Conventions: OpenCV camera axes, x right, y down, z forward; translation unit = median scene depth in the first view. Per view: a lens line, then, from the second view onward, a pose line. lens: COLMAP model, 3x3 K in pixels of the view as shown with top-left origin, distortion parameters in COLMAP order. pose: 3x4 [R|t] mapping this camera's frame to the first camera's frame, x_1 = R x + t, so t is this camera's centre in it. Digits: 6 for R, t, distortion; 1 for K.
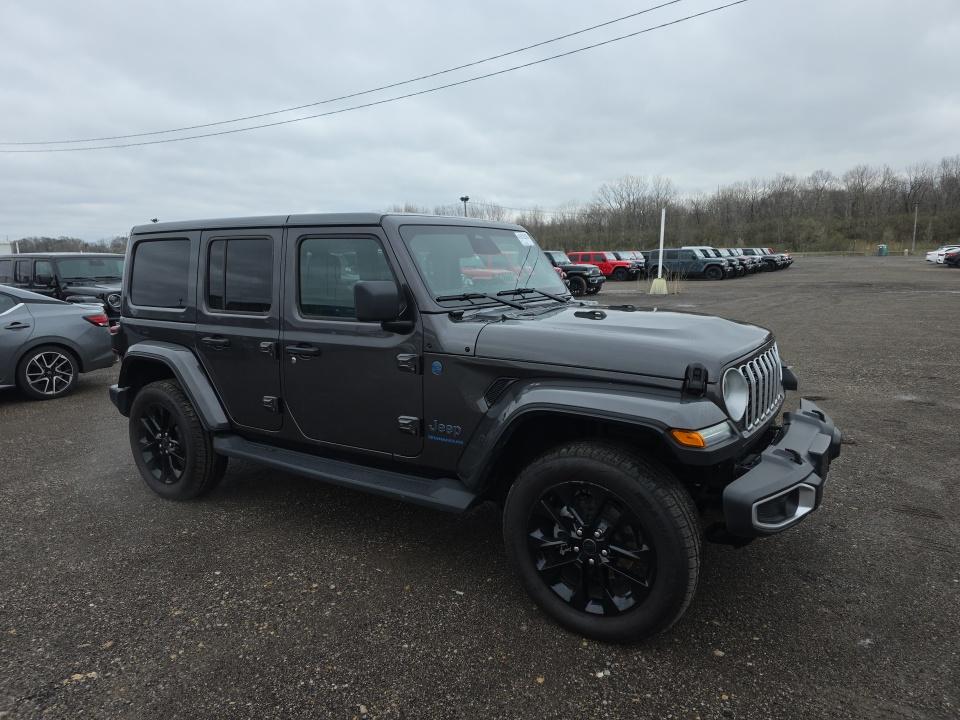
lens RADIAL K [[621.8, 0, 482.4], [0, 621.8, 362.2], [0, 0, 1]] dist [0.085030, -0.070548]
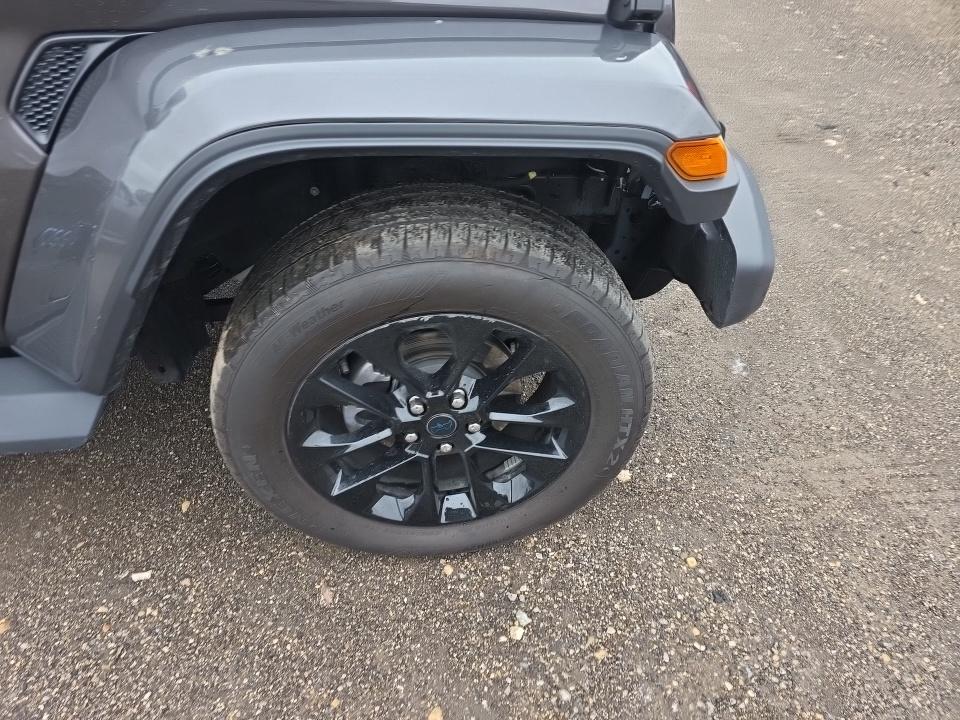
lens RADIAL K [[621.8, 0, 482.4], [0, 621.8, 362.2], [0, 0, 1]] dist [0.085030, -0.070548]
pose [[0.772976, -0.379907, 0.508112, -0.023676], [0.057953, 0.839822, 0.539760, 0.006634], [-0.631782, -0.387775, 0.671179, 0.726481]]
